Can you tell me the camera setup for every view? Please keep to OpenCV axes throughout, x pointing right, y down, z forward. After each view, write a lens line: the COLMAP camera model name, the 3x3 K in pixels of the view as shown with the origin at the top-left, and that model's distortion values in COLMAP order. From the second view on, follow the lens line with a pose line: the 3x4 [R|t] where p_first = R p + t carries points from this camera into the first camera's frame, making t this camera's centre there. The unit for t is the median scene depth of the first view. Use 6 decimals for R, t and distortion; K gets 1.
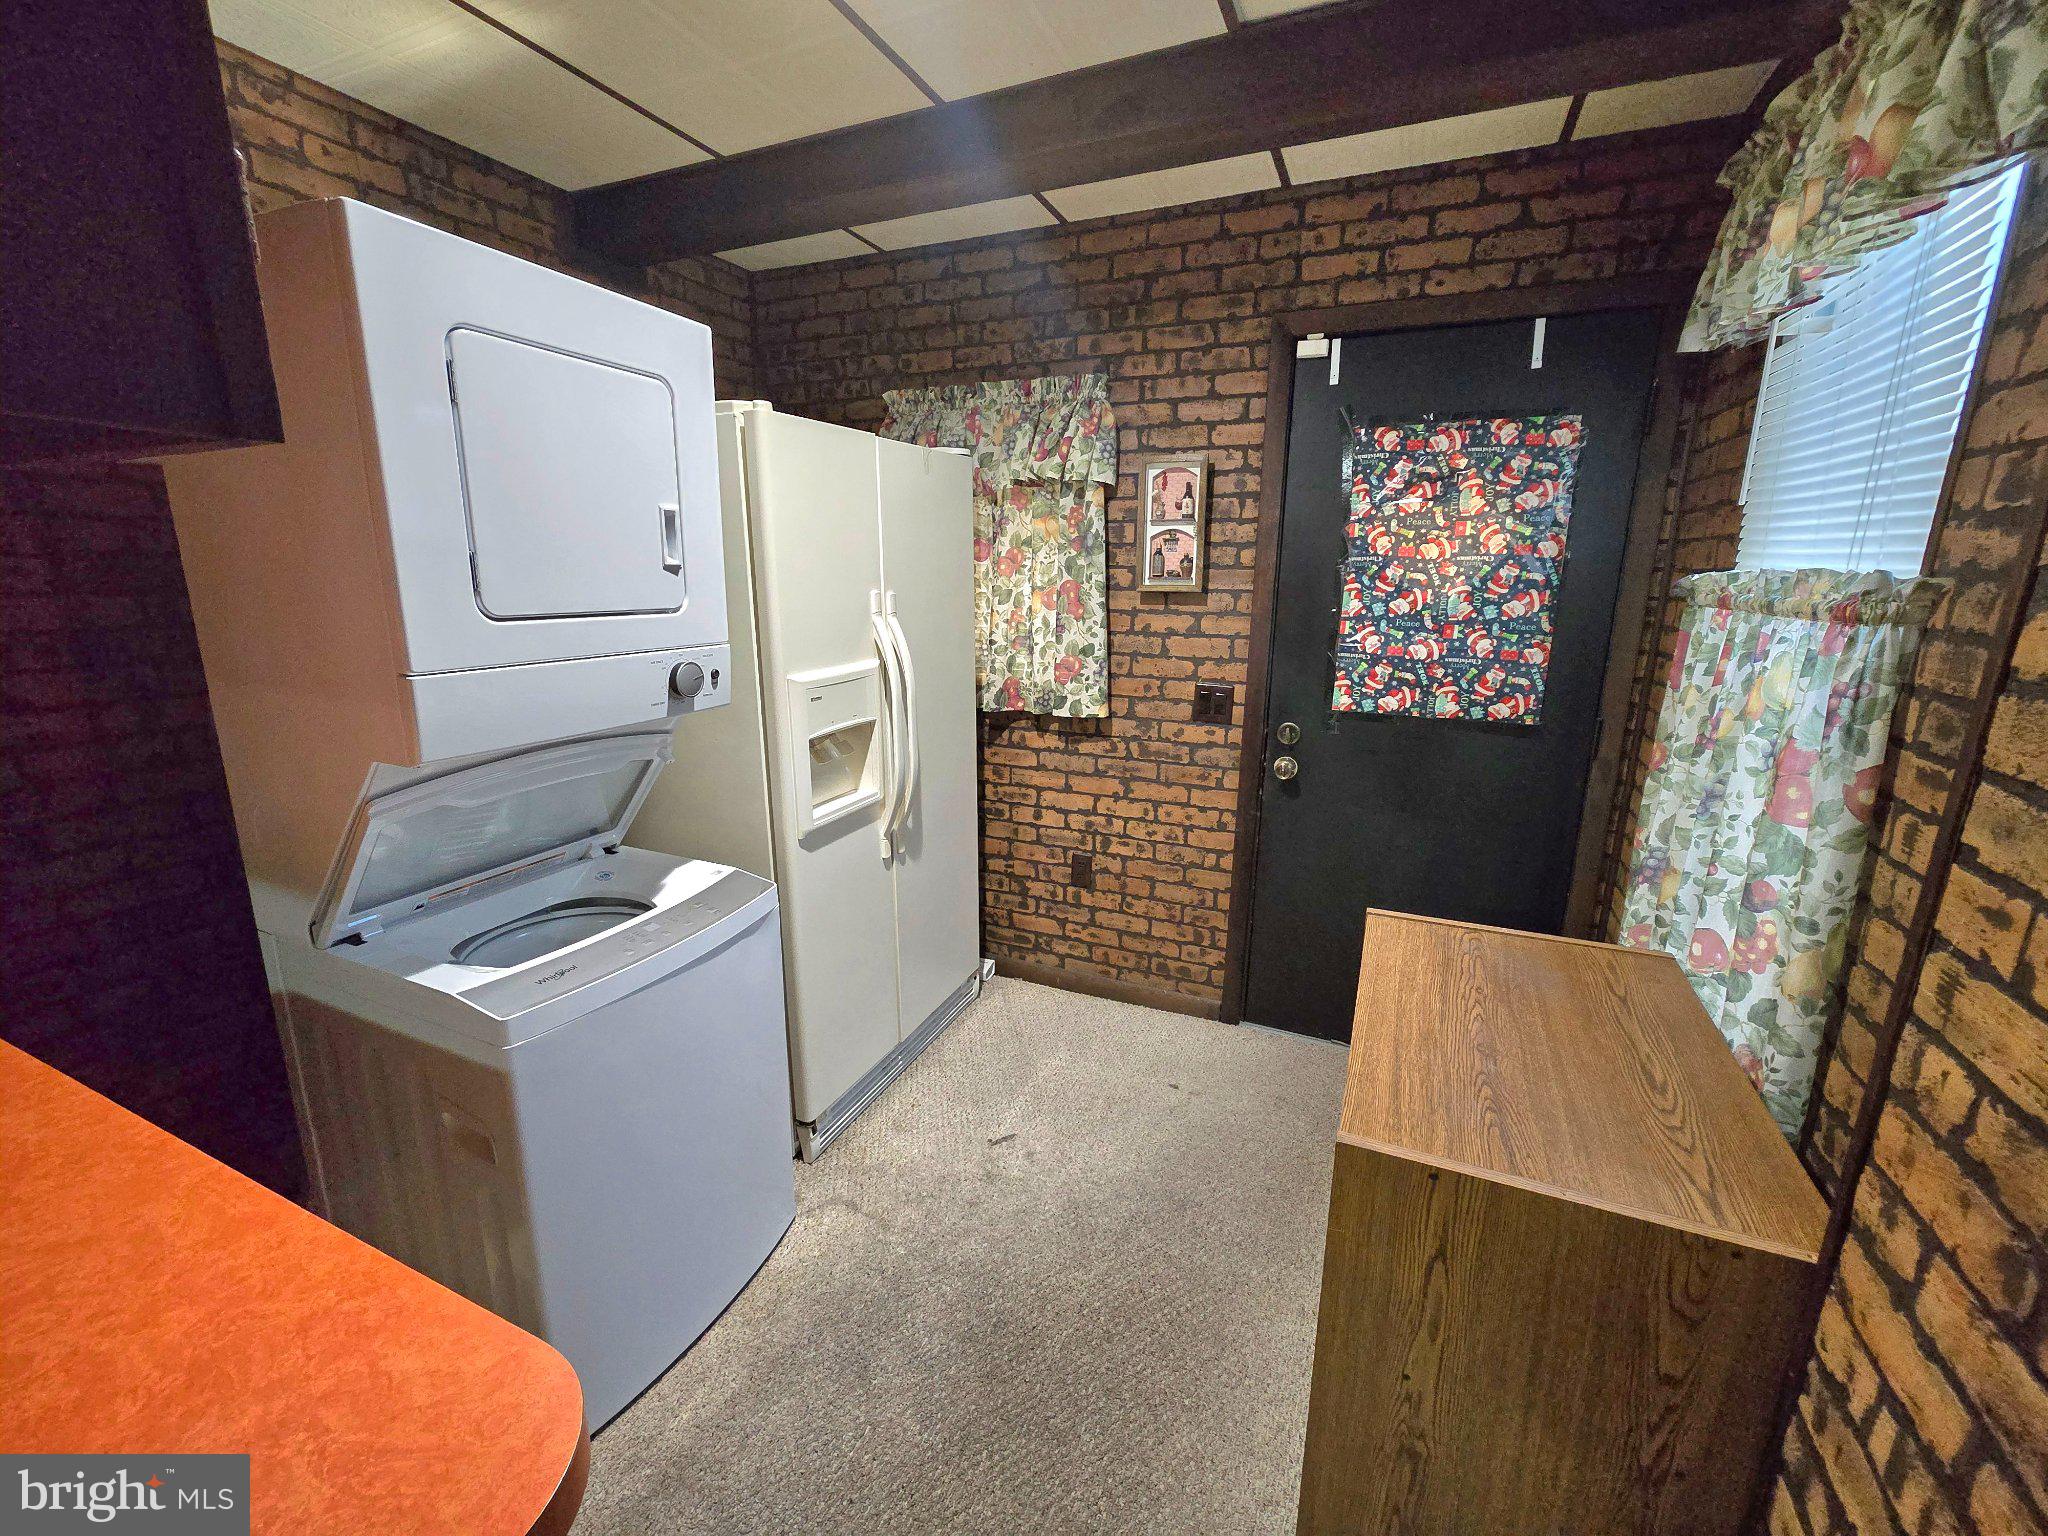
lens RADIAL K [[841.2, 0, 1021.8], [0, 841.2, 767.3], [0, 0, 1]] dist [0.001461, 0.000768]
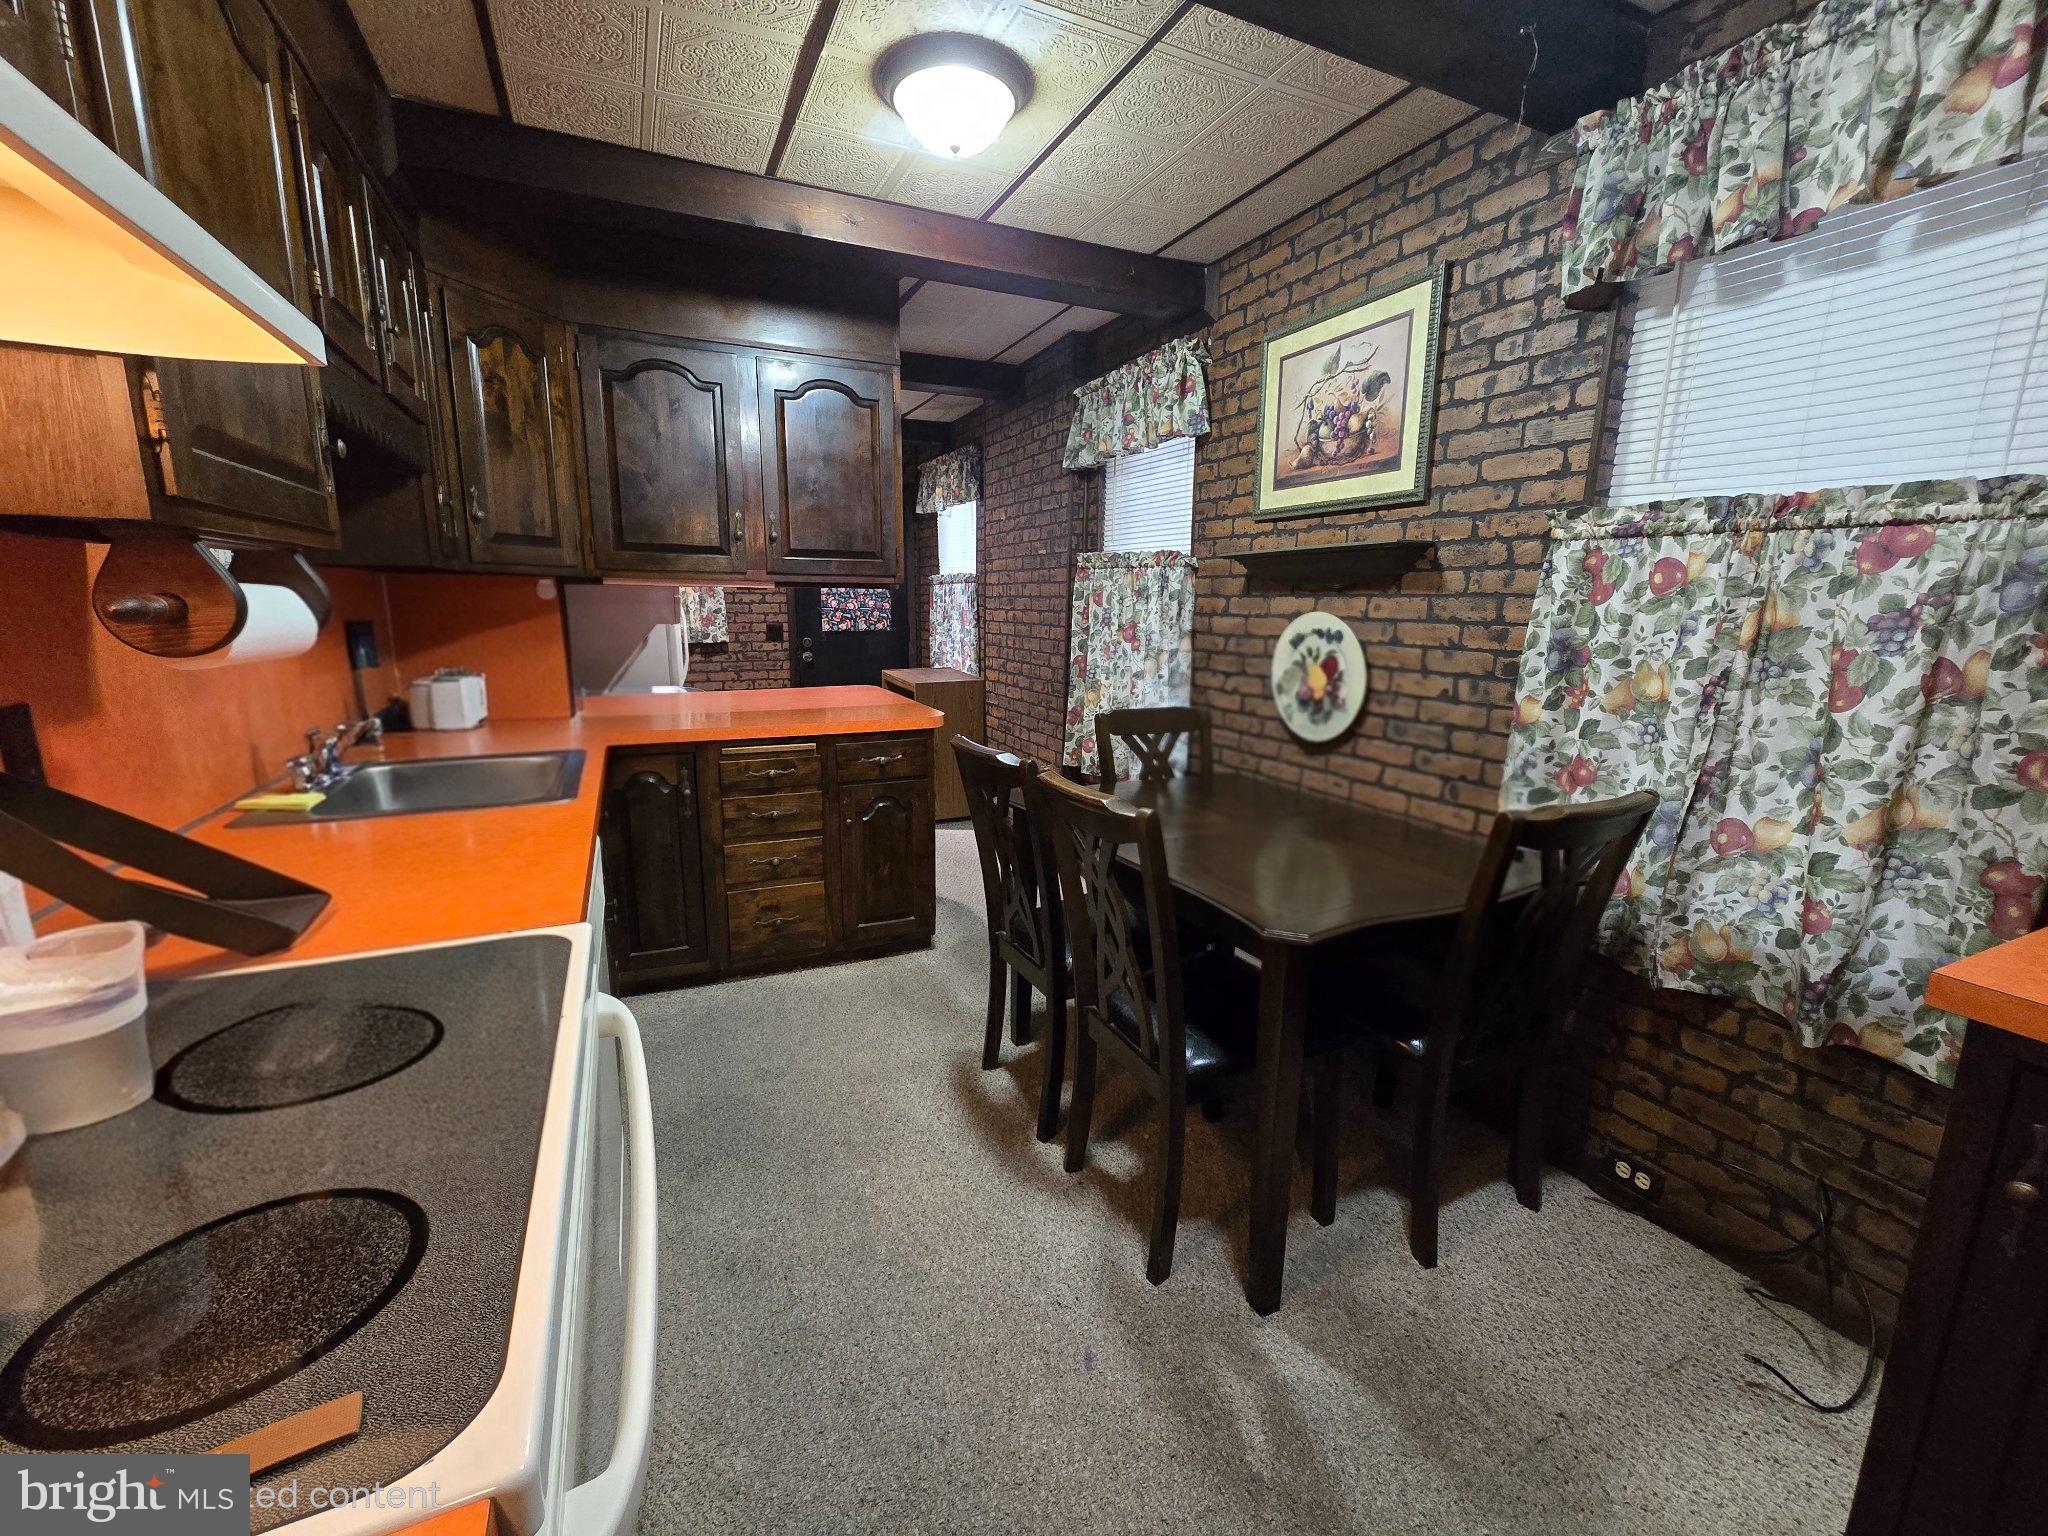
lens RADIAL K [[841.2, 0, 1022.7], [0, 841.2, 760.3], [0, 0, 1]] dist [0.001461, 0.000768]
pose [[0.650959, -0.149242, 0.744298, -1.127423], [0.176714, 0.983339, 0.042619, 0.298910], [-0.738258, 0.103785, 0.666486, -1.035274]]
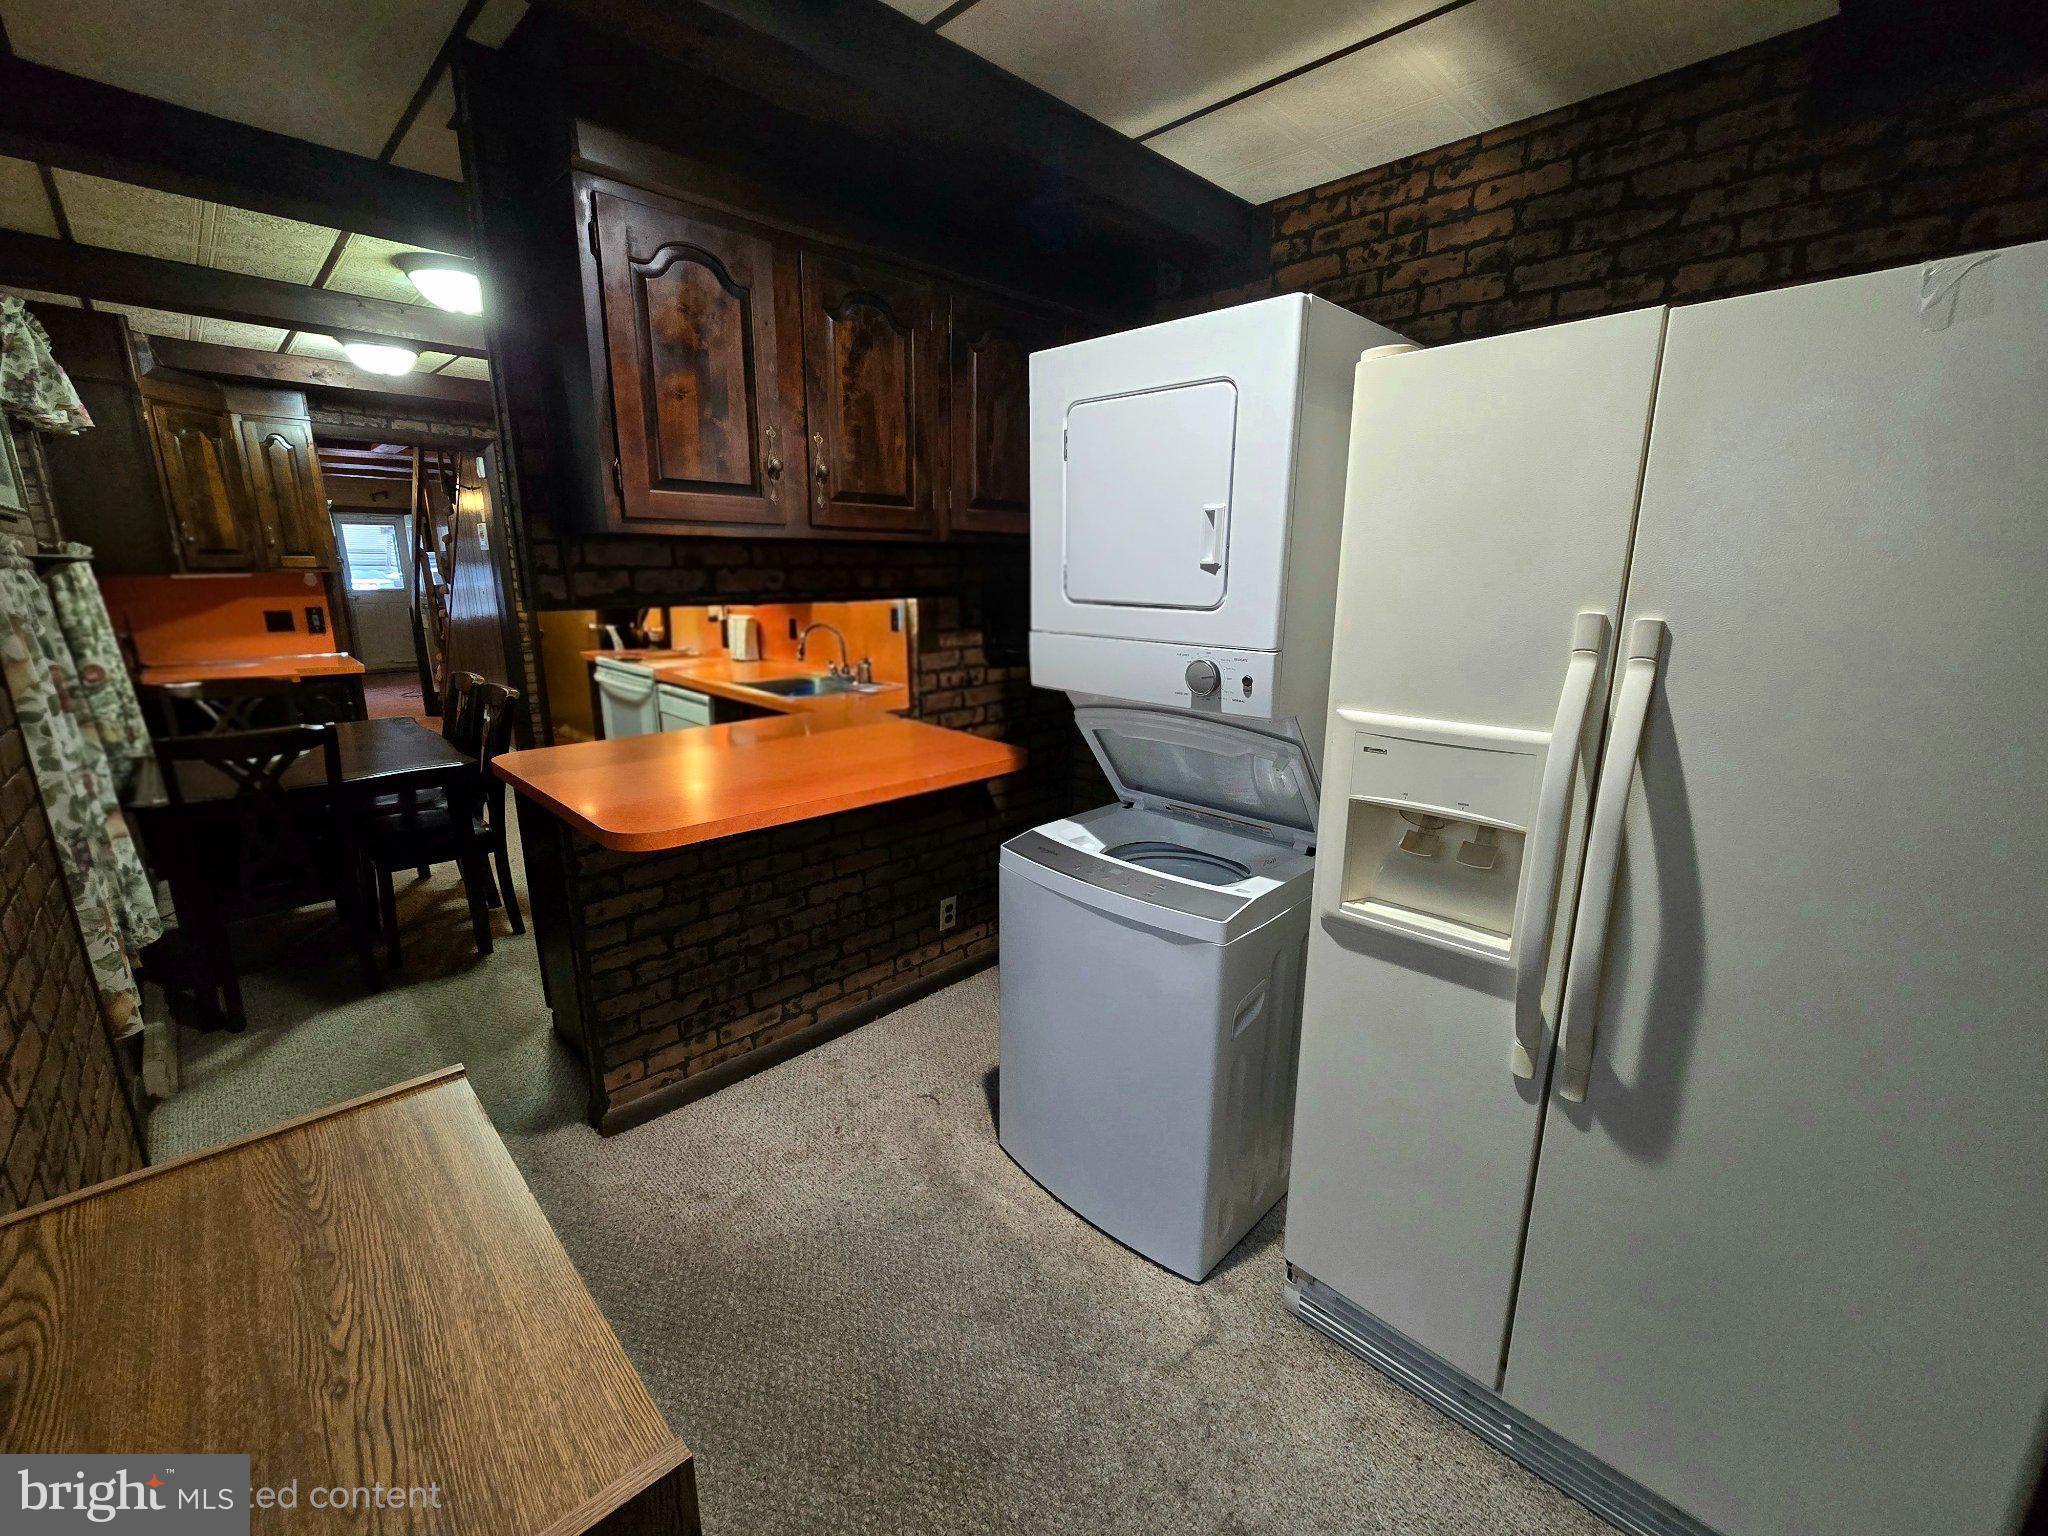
lens RADIAL K [[841.2, 0, 1013.8], [0, 841.2, 765.7], [0, 0, 1]] dist [0.001461, 0.000768]
pose [[-0.356550, 0.212020, -0.909901, 0.535662], [-0.227103, 0.925031, 0.304537, -0.224365], [0.906254, 0.315224, -0.281670, 0.949767]]
